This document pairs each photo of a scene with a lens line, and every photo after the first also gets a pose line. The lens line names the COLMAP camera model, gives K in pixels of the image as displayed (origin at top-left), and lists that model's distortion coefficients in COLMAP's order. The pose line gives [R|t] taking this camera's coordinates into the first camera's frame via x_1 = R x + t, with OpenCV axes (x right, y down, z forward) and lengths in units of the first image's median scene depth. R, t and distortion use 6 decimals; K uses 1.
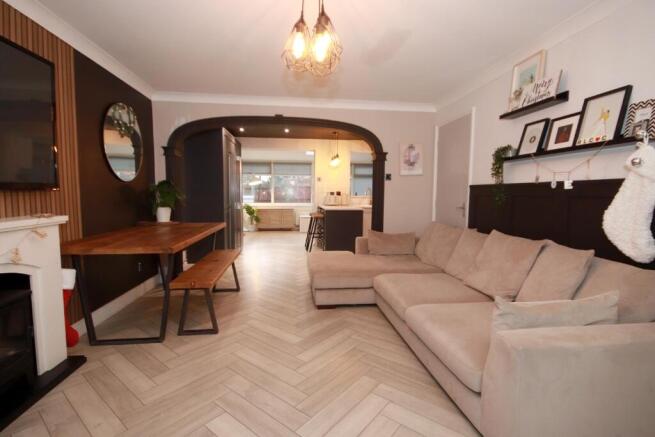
lens RADIAL K [[304.4, 0, 327.5], [0, 304.4, 218.5], [0, 0, 1]] dist [-0.000362, 0.000184]
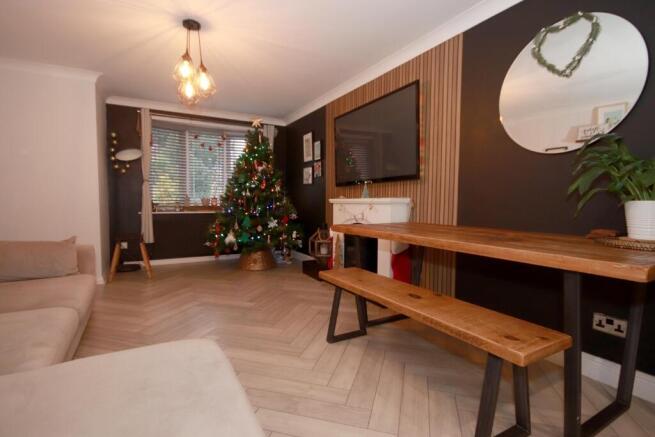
lens RADIAL K [[313.1, 0, 327.5], [0, 313.1, 218.5], [0, 0, 1]] dist [-0.000164, -0.000267]
pose [[-0.921378, 0.004617, -0.388641, -0.025941], [-0.049026, 0.990562, 0.127997, -0.063970], [0.385564, 0.136987, -0.912455, 1.741798]]
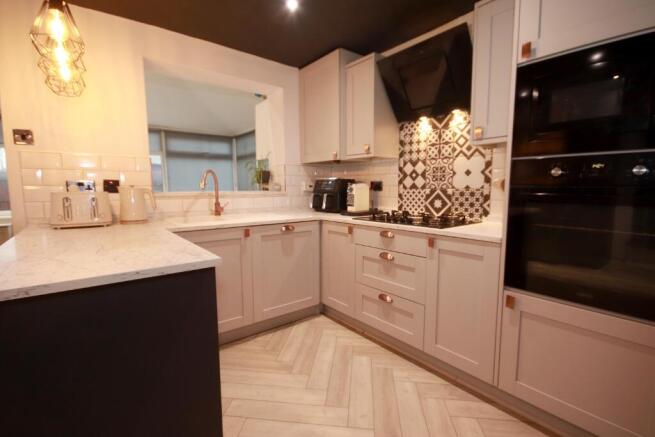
lens RADIAL K [[304.4, 0, 327.5], [0, 304.4, 218.5], [0, 0, 1]] dist [-0.000362, 0.000184]
pose [[0.850141, -0.068025, 0.522142, 0.044239], [0.056495, 0.997680, 0.037995, -0.033766], [-0.523515, -0.002802, 0.852012, 0.440840]]
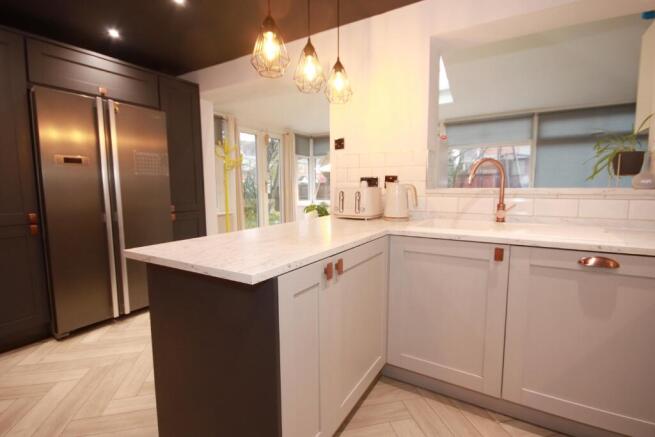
lens RADIAL K [[313.1, 0, 327.5], [0, 313.1, 218.5], [0, 0, 1]] dist [-0.000164, -0.000267]
pose [[0.785092, 0.047097, -0.617586, 0.141813], [-0.034218, 0.998880, 0.032675, -0.036835], [0.618434, -0.004521, 0.785824, 0.502668]]
